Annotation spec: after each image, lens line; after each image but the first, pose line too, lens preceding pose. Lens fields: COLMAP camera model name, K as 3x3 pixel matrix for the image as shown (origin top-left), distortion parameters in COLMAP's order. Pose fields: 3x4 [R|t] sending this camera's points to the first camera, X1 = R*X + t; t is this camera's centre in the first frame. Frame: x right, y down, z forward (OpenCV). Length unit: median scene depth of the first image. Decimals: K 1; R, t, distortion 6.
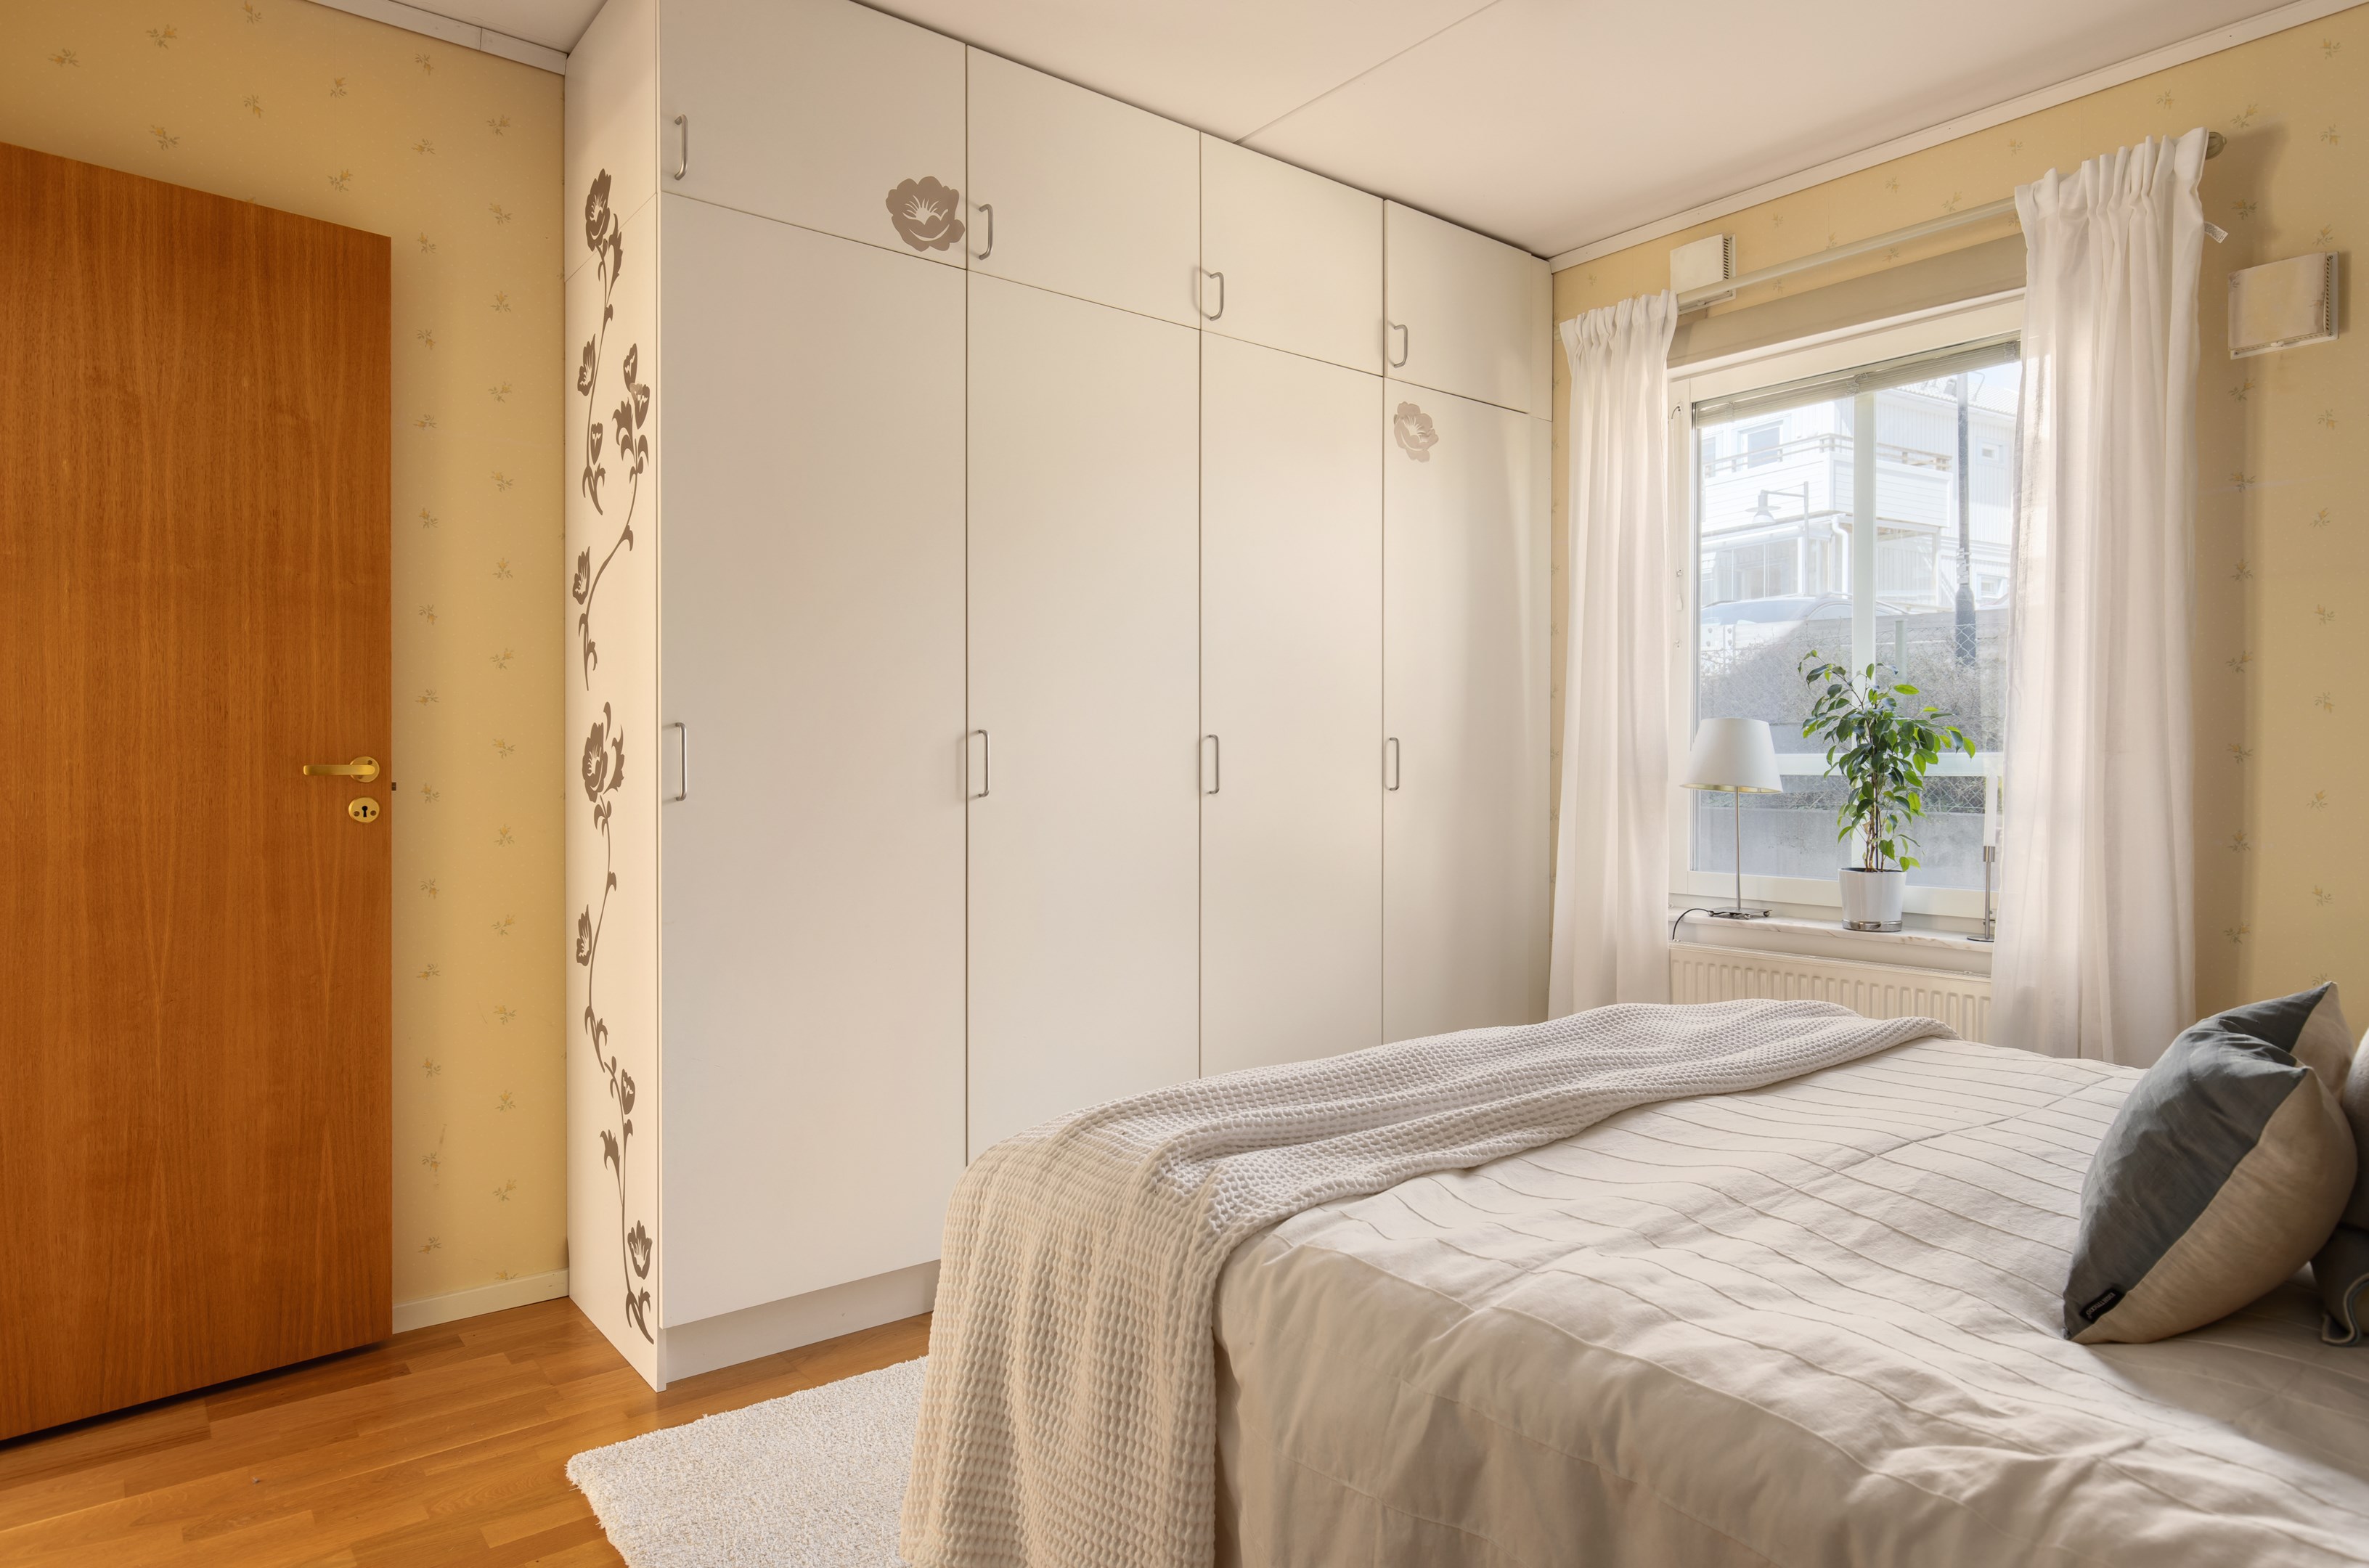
lens RADIAL K [[1395.7, 0, 1184.8], [0, 1395.7, 774.5], [0, 0, 1]] dist [0.001026, 0.000059]
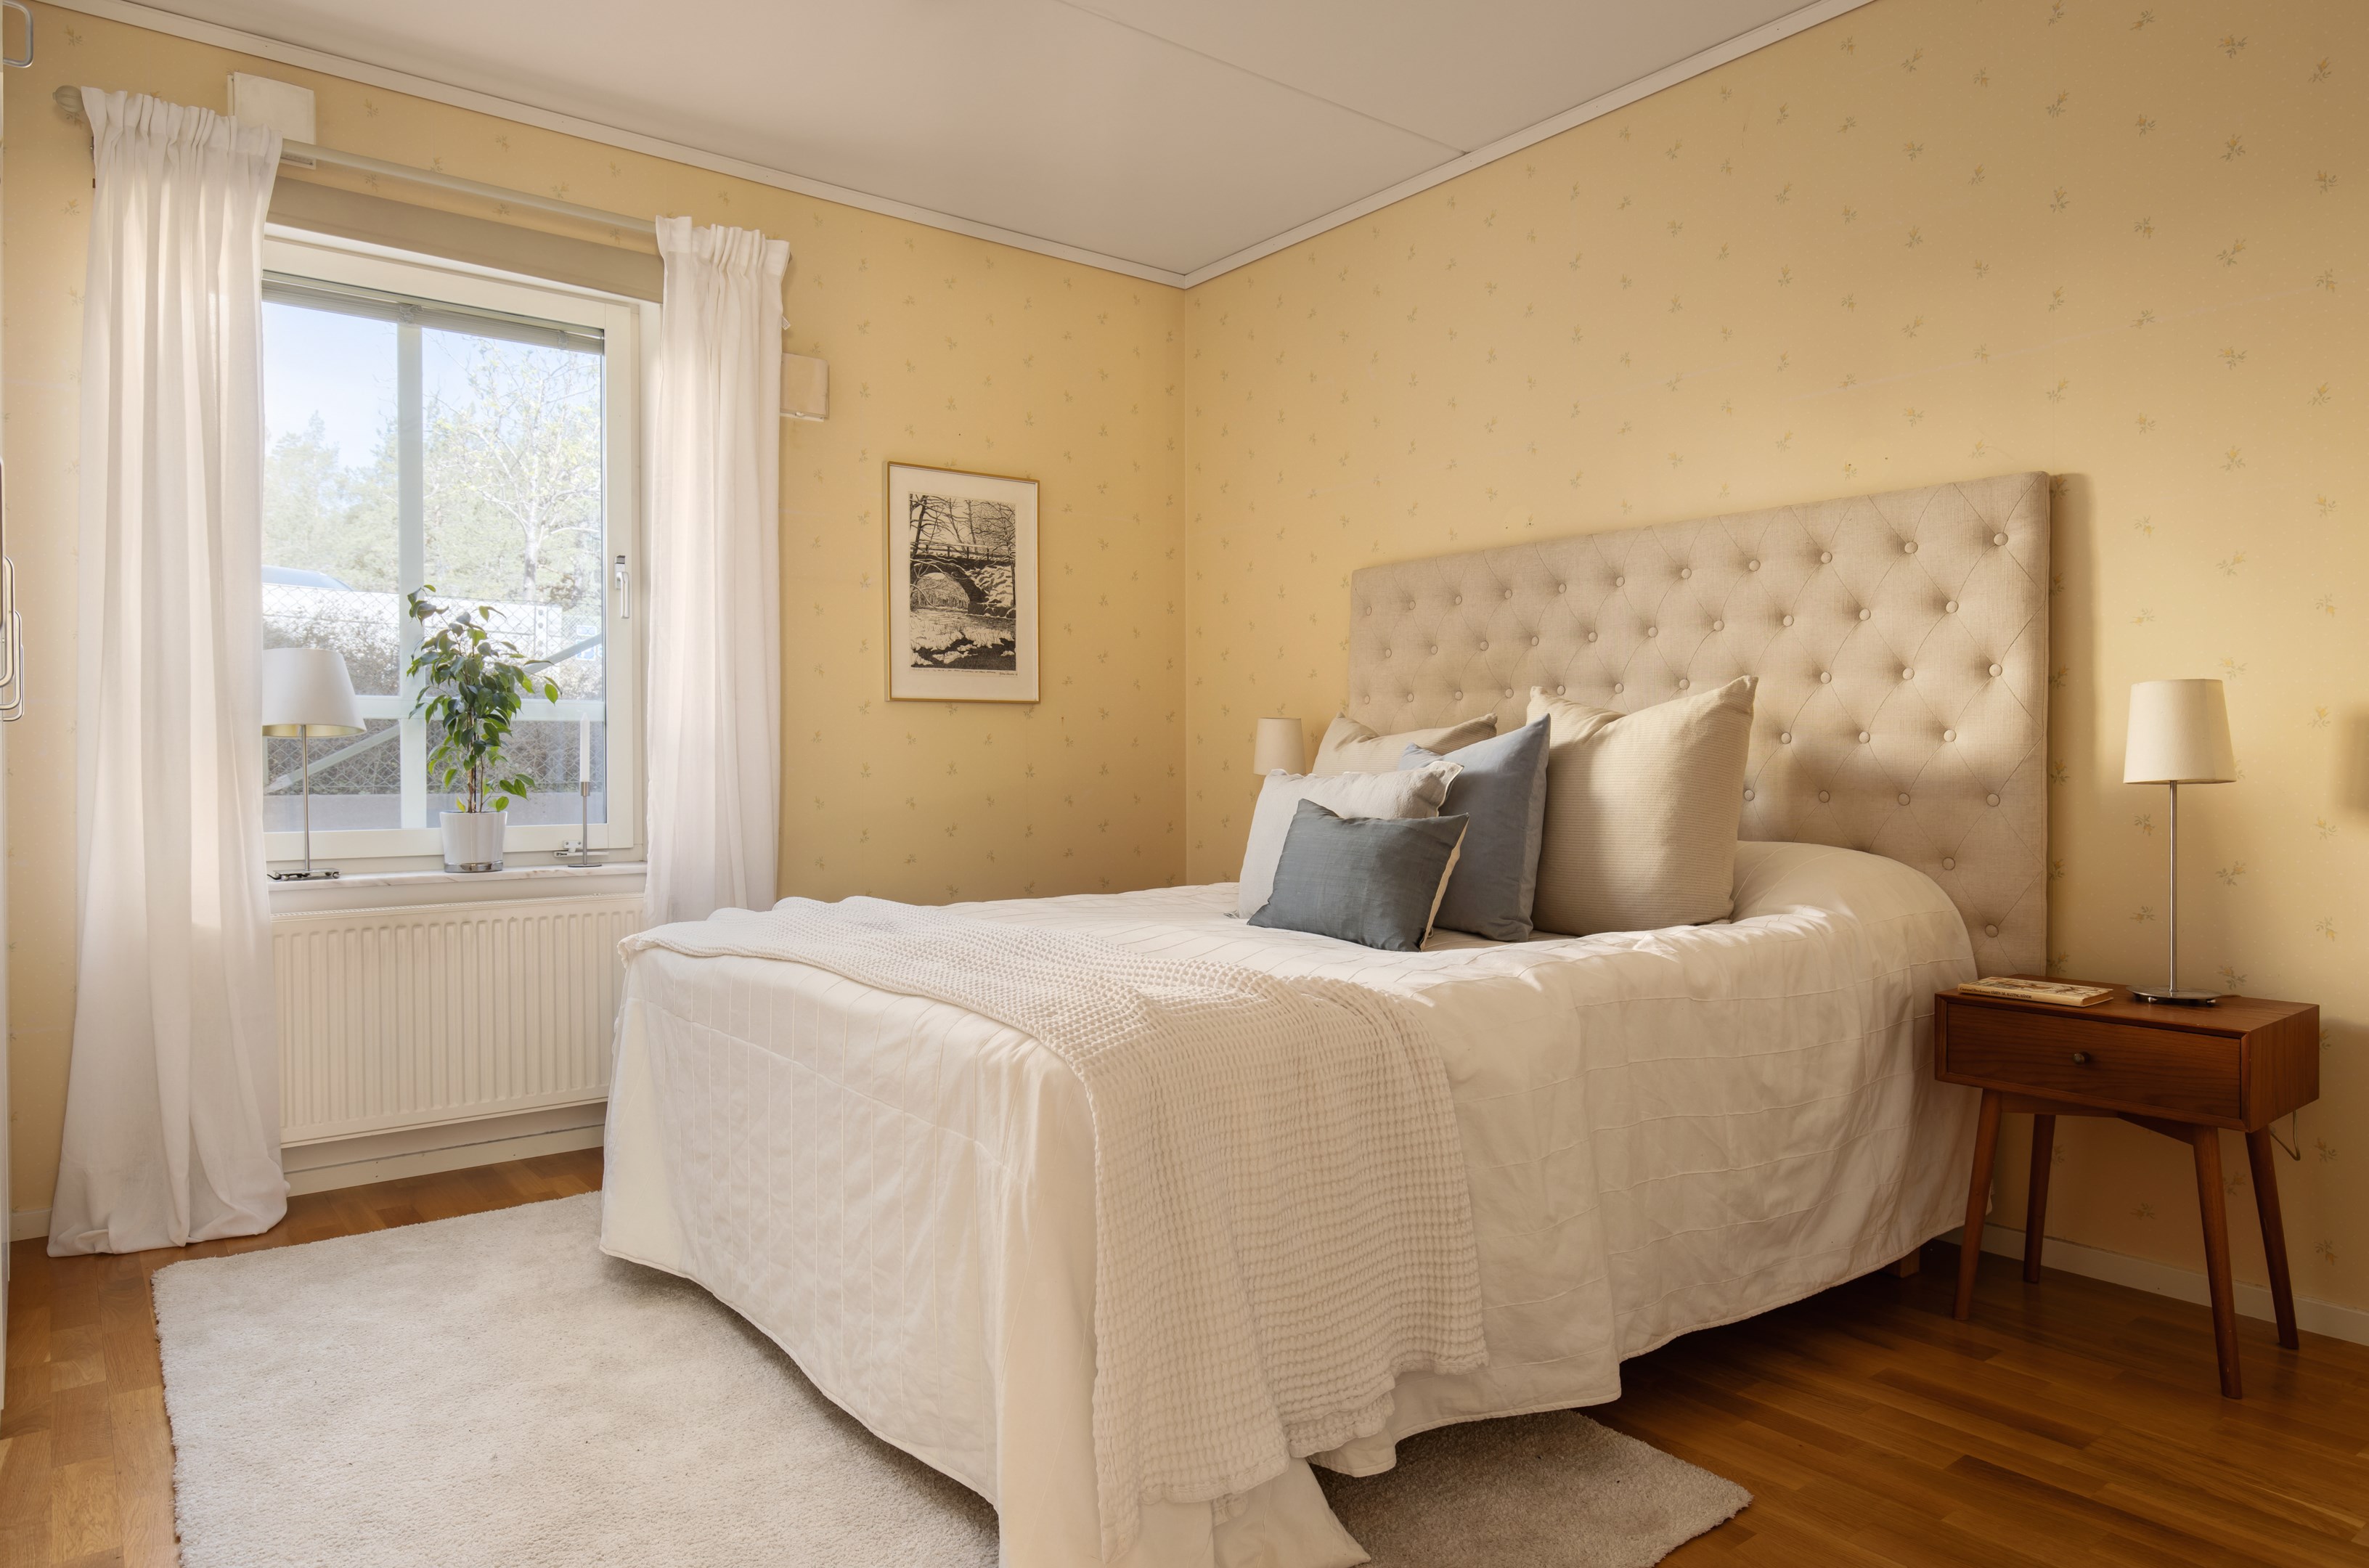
lens RADIAL K [[1441.4, 0, 1185.1], [0, 1441.4, 779.4], [0, 0, 1]] dist [-0.000682, -0.000387]
pose [[0.022168, -0.012244, 0.999679, -0.518455], [0.009637, 0.999881, 0.012033, 0.036427], [-0.999708, 0.009367, 0.022283, 0.453980]]
